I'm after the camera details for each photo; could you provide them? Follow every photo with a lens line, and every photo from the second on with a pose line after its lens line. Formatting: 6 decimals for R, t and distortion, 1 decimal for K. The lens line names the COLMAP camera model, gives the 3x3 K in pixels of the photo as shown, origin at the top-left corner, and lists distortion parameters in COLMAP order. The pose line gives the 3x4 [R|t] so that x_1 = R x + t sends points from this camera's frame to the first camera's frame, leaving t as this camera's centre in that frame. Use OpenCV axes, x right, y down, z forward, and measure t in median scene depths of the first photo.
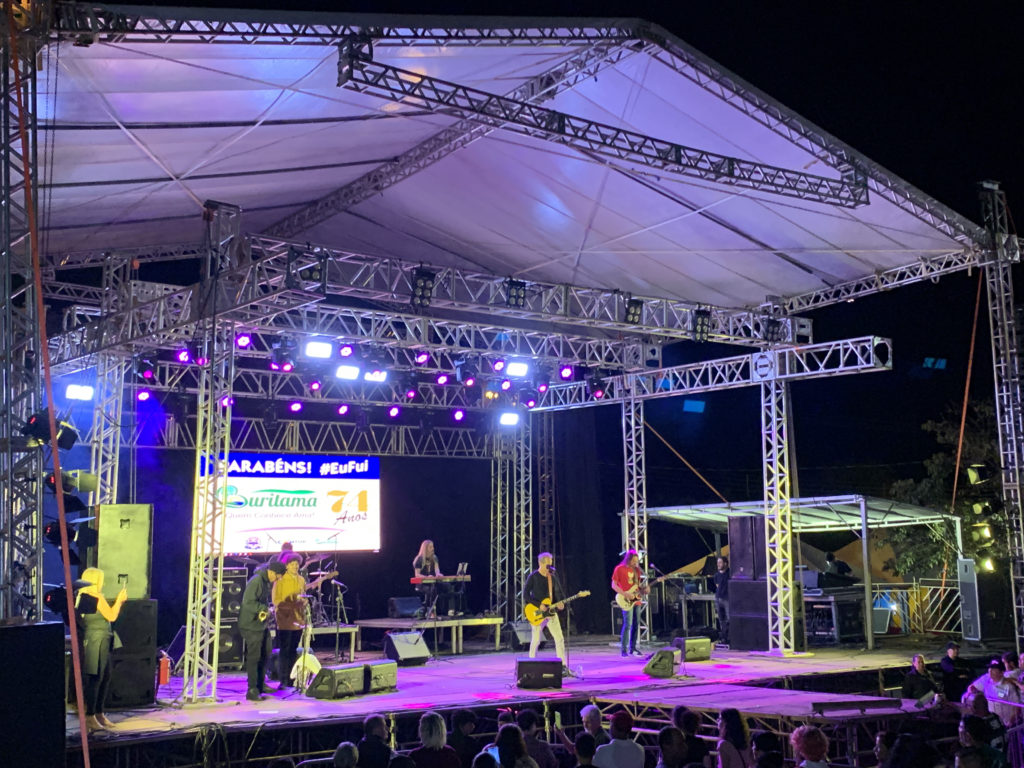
lens RADIAL K [[1254.5, 0, 509.7], [0, 1254.5, 381.2], [0, 0, 1]] dist [0.077952, 0.000000]
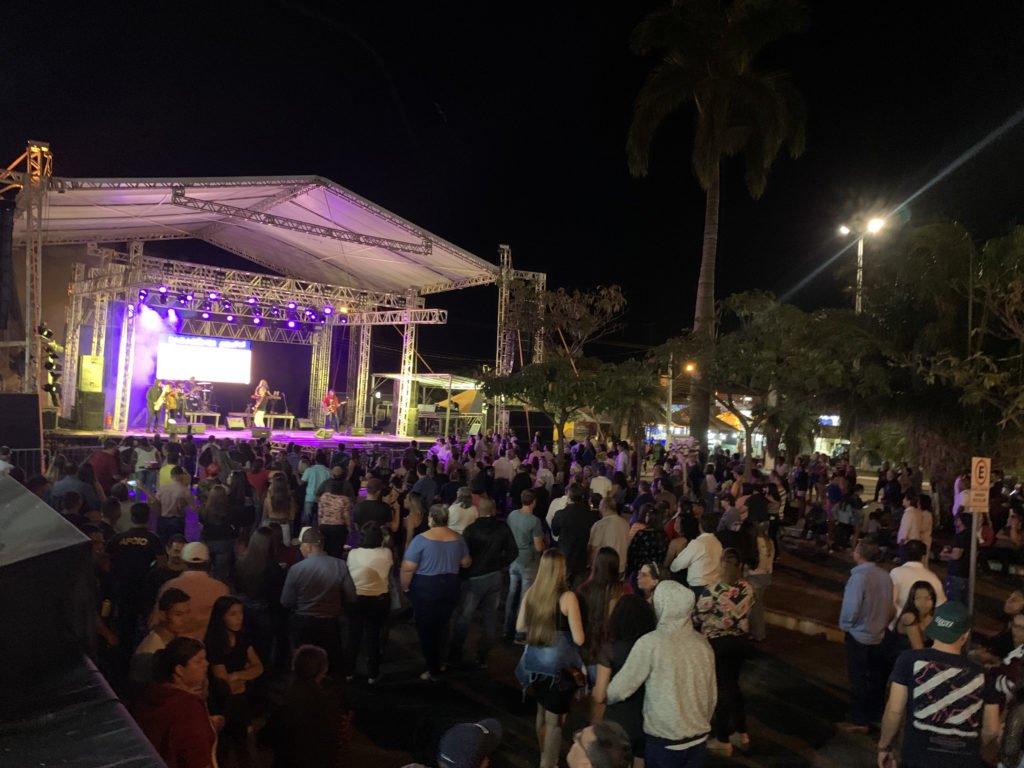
lens RADIAL K [[773.6, 0, 517.4], [0, 773.6, 387.7], [0, 0, 1]] dist [0.012901, 0.001251]
pose [[0.994409, 0.074136, 0.075197, 0.292528], [-0.082720, 0.989524, 0.118320, -0.063544], [-0.065638, -0.123879, 0.990124, -0.418992]]
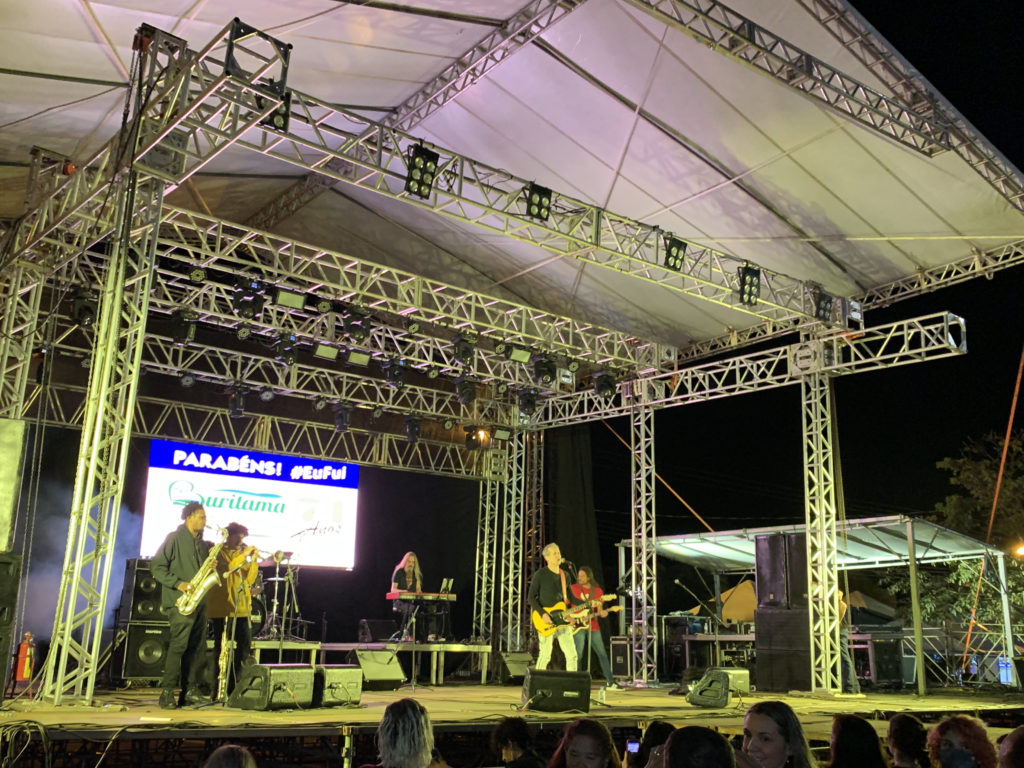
lens RADIAL K [[1051.6, 0, 504.7], [0, 1051.6, 377.7], [0, 0, 1]] dist [0.021429, 0.000000]
pose [[0.998883, 0.042359, 0.020947, -0.019383], [-0.039880, 0.993435, -0.107222, 0.083473], [-0.025352, 0.106267, 0.994014, 0.265737]]
